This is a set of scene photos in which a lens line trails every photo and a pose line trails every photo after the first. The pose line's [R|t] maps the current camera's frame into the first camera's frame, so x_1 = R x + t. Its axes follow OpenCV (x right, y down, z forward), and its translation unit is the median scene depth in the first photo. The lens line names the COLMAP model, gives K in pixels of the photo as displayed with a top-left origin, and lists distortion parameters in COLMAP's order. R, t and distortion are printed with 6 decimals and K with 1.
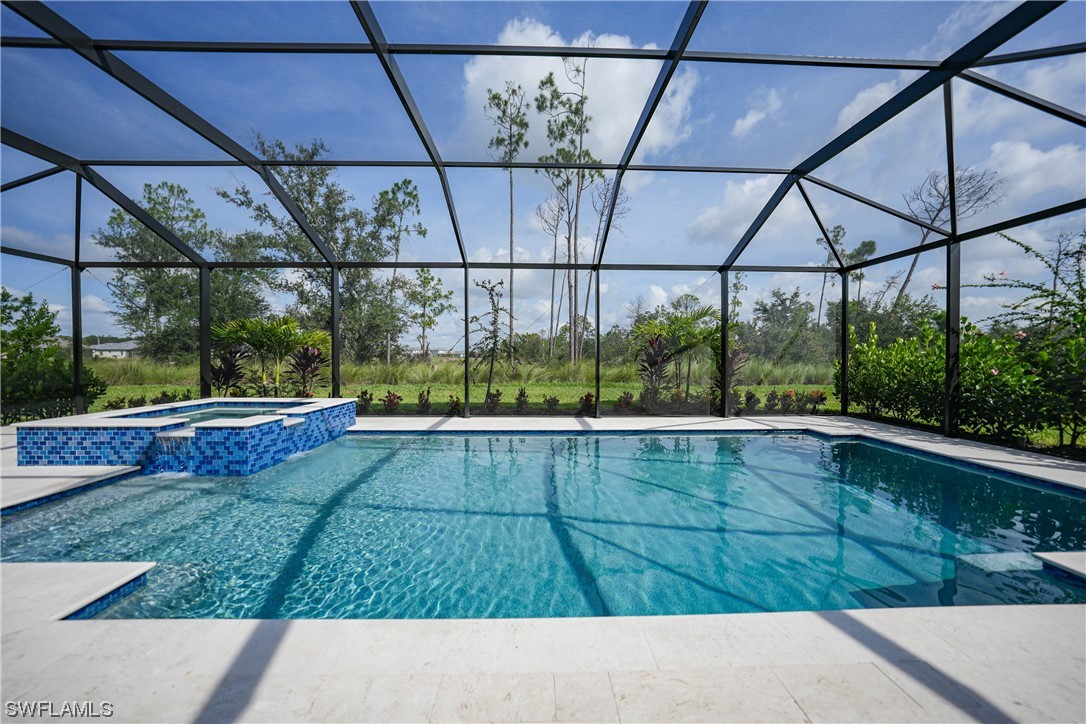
lens RADIAL K [[379.0, 0, 541.6], [0, 379.0, 357.3], [0, 0, 1]] dist [-0.012380, 0.001957]
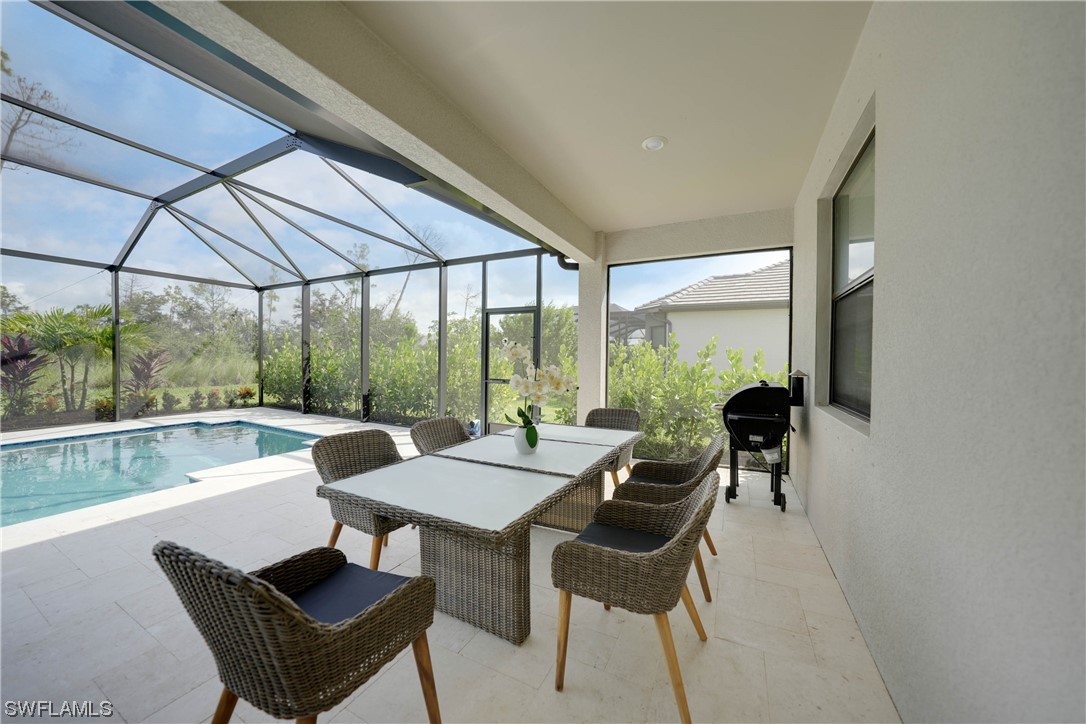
lens RADIAL K [[379.0, 0, 546.7], [0, 379.0, 365.5], [0, 0, 1]] dist [-0.012380, 0.001957]
pose [[0.473997, -0.020336, 0.880291, 0.145088], [-0.004611, 0.999662, 0.025576, -0.014576], [-0.880514, -0.016181, 0.473743, -0.384816]]
